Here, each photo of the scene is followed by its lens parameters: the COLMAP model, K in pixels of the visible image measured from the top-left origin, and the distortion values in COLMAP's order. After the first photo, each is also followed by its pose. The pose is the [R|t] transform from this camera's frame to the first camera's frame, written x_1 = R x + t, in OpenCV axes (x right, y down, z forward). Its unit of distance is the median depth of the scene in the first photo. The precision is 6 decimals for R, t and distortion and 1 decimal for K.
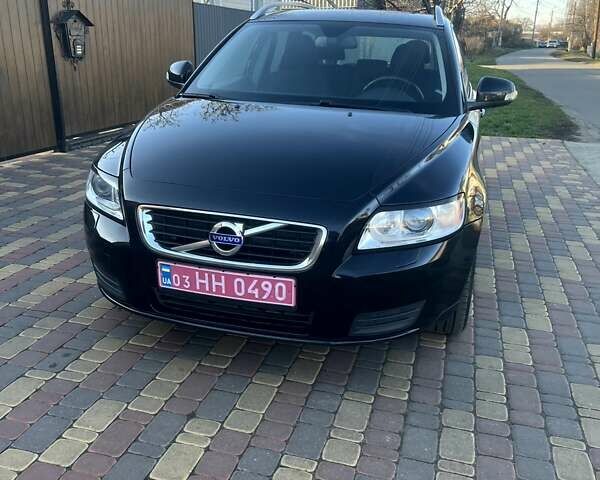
lens RADIAL K [[610.1, 0, 300.0], [0, 610.1, 240.0], [0, 0, 1]] dist [0.032498, -0.011239]
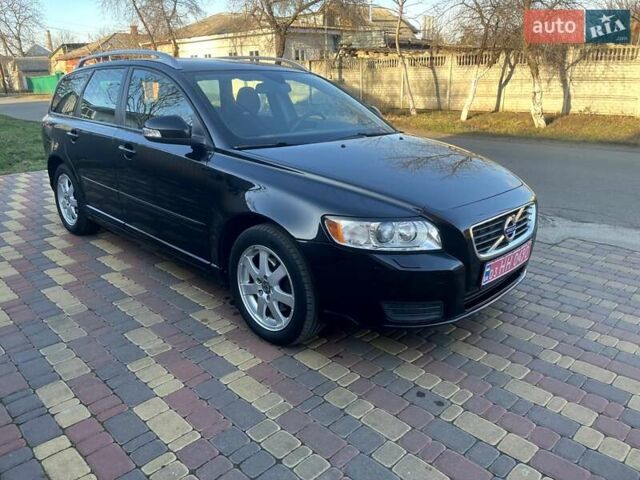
lens RADIAL K [[485.3, 0, 320.0], [0, 485.3, 240.0], [0, 0, 1]] dist [0.067292, -0.093762]
pose [[0.498268, -0.306642, 0.810987, -1.187776], [0.295584, 0.939412, 0.173595, -0.286449], [-0.815082, 0.153218, 0.558717, 0.706178]]
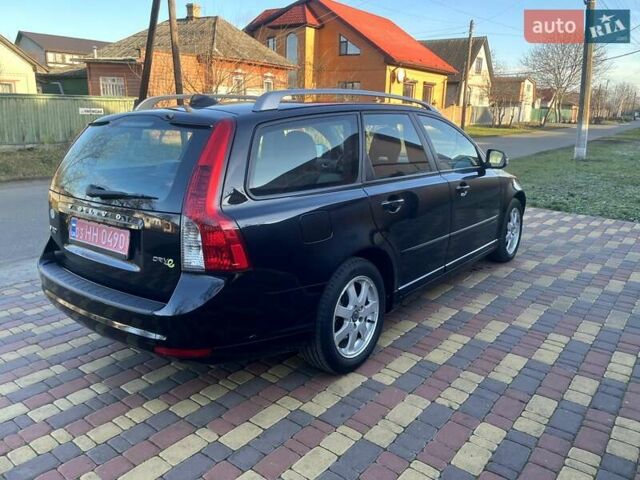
lens RADIAL K [[485.3, 0, 320.0], [0, 485.3, 240.0], [0, 0, 1]] dist [0.067292, -0.093762]
pose [[-0.922947, -0.130586, 0.362099, -0.411553], [0.083891, 0.849846, 0.520312, -1.166727], [-0.375674, 0.510597, -0.773408, 3.378805]]
